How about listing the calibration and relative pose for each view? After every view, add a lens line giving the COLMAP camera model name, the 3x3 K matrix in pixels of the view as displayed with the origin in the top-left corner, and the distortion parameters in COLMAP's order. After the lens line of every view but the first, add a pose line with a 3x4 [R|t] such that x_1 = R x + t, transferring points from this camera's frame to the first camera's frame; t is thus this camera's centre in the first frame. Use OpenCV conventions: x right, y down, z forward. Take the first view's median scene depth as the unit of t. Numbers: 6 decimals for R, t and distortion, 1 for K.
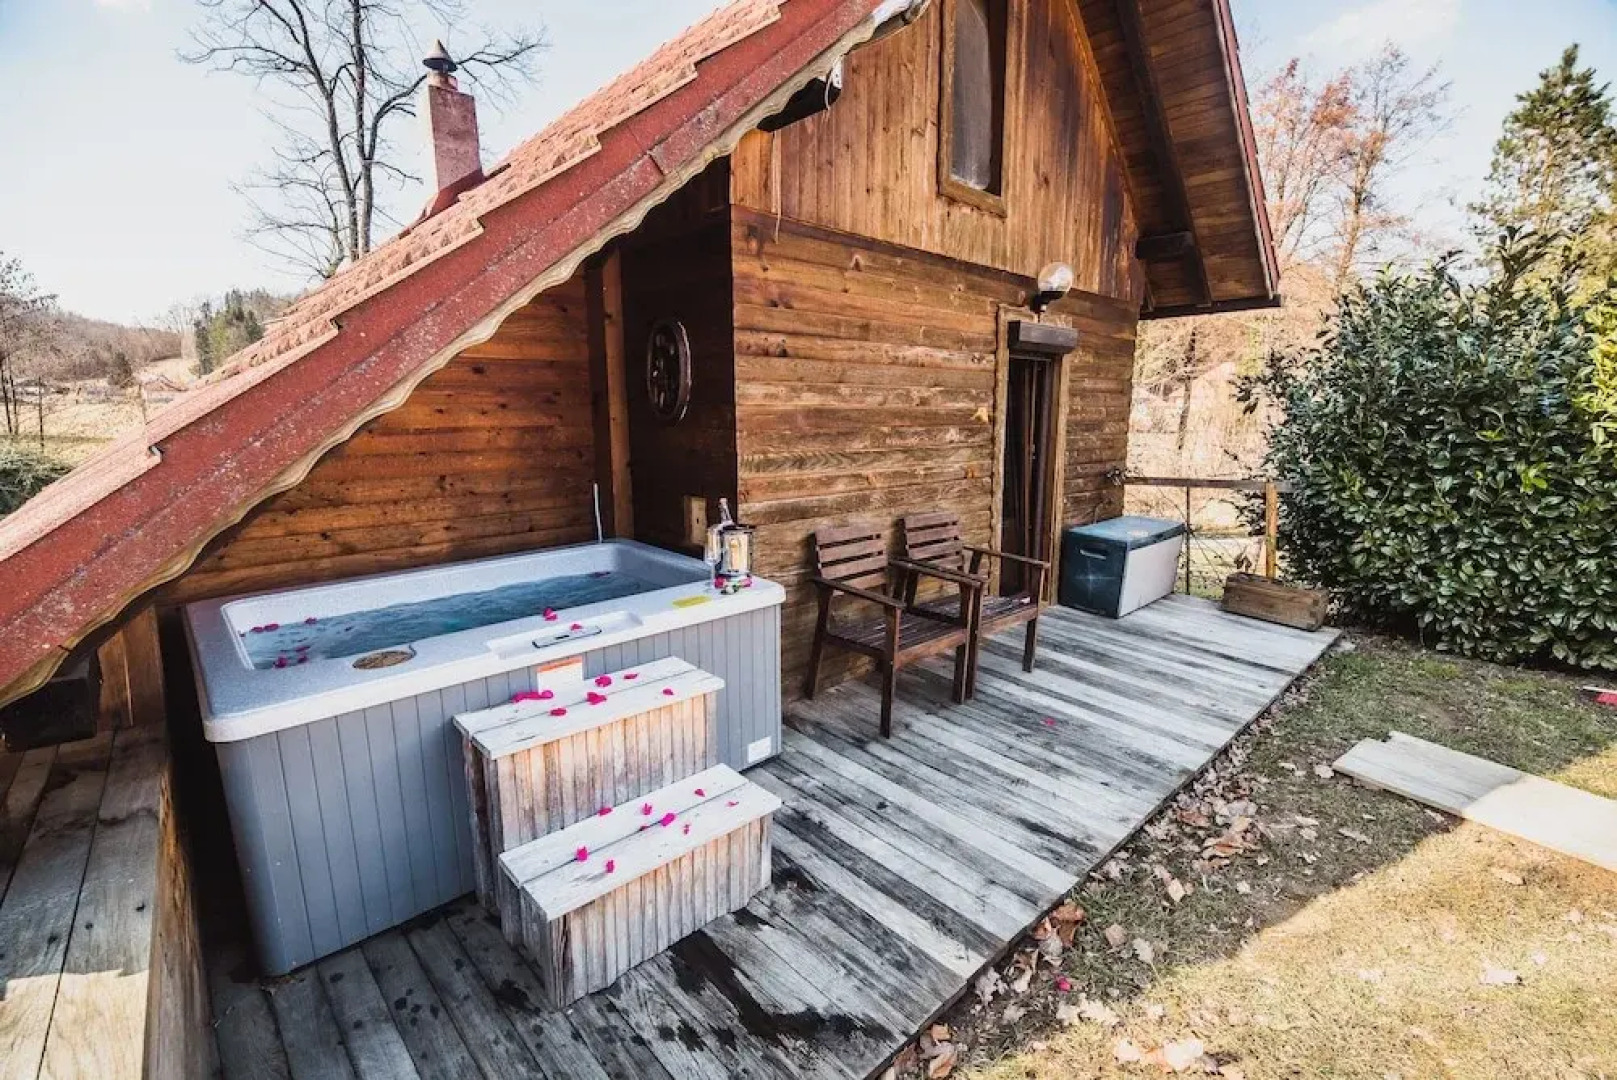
lens RADIAL K [[704.9, 0, 808.5], [0, 704.9, 540.0], [0, 0, 1]] dist [-0.009601, -0.000600]
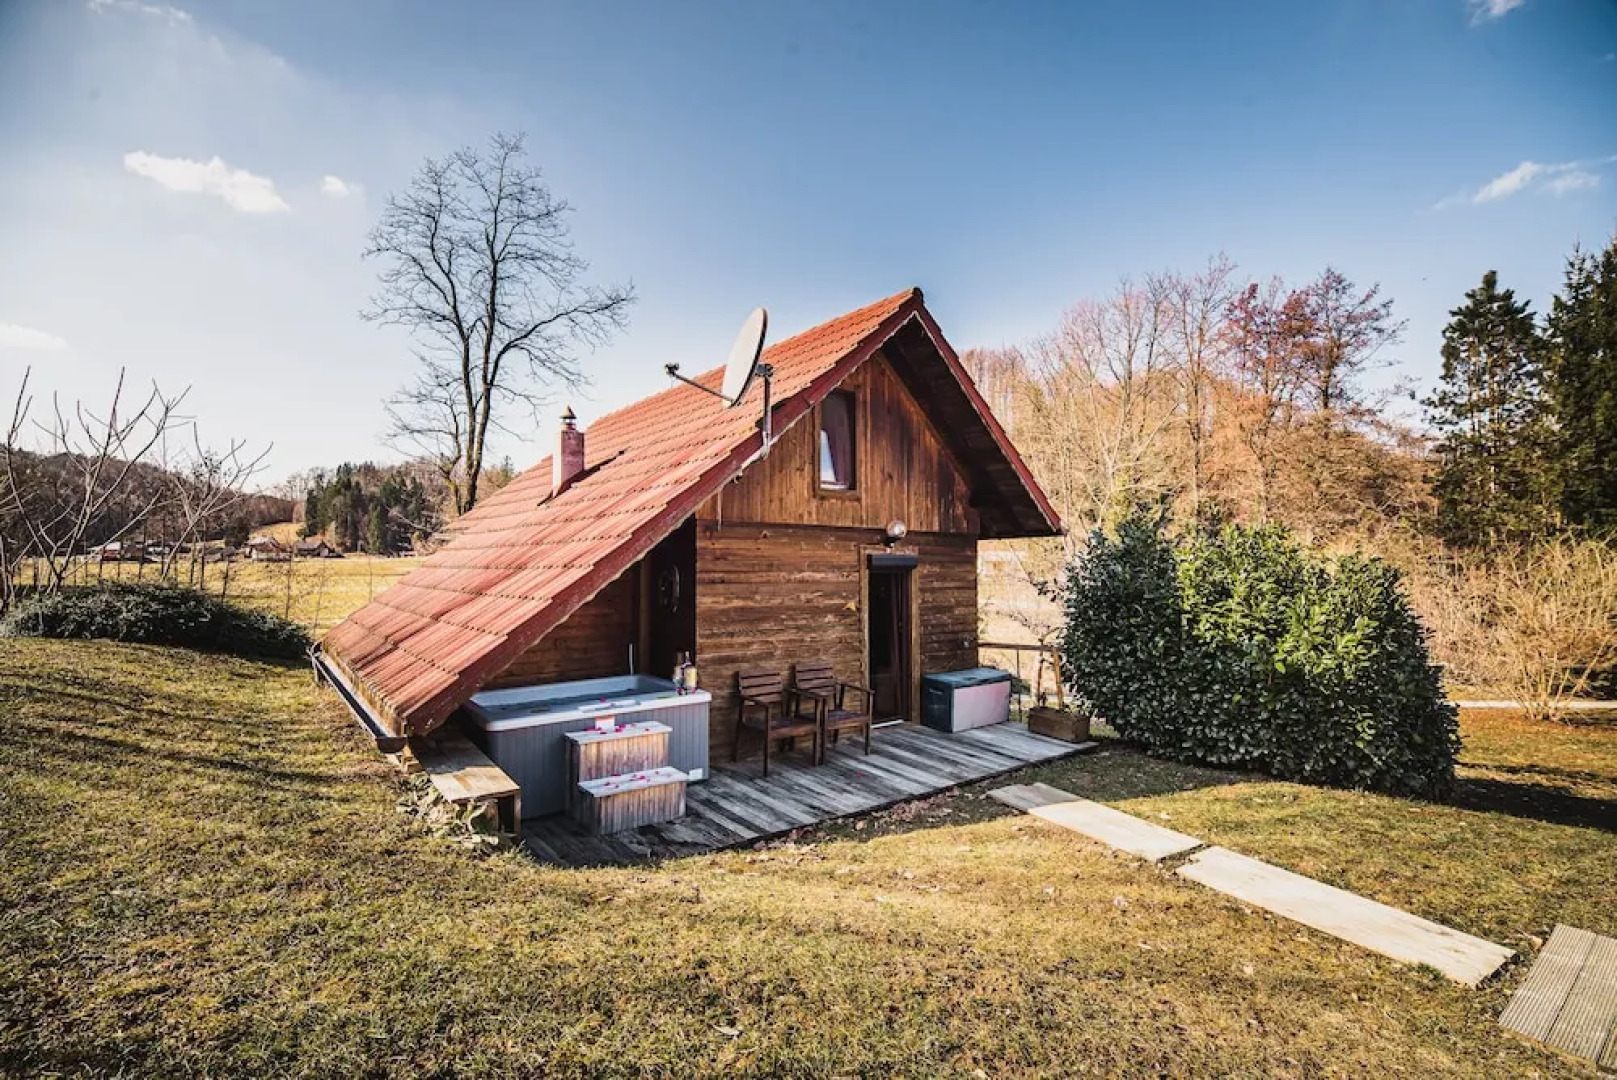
lens RADIAL K [[704.9, 0, 808.5], [0, 704.9, 540.0], [0, 0, 1]] dist [-0.009601, -0.000600]
pose [[0.996964, -0.000695, -0.077862, 0.313259], [-0.016806, 0.974472, -0.223880, 0.062331], [0.076030, 0.224509, 0.971502, -0.846332]]
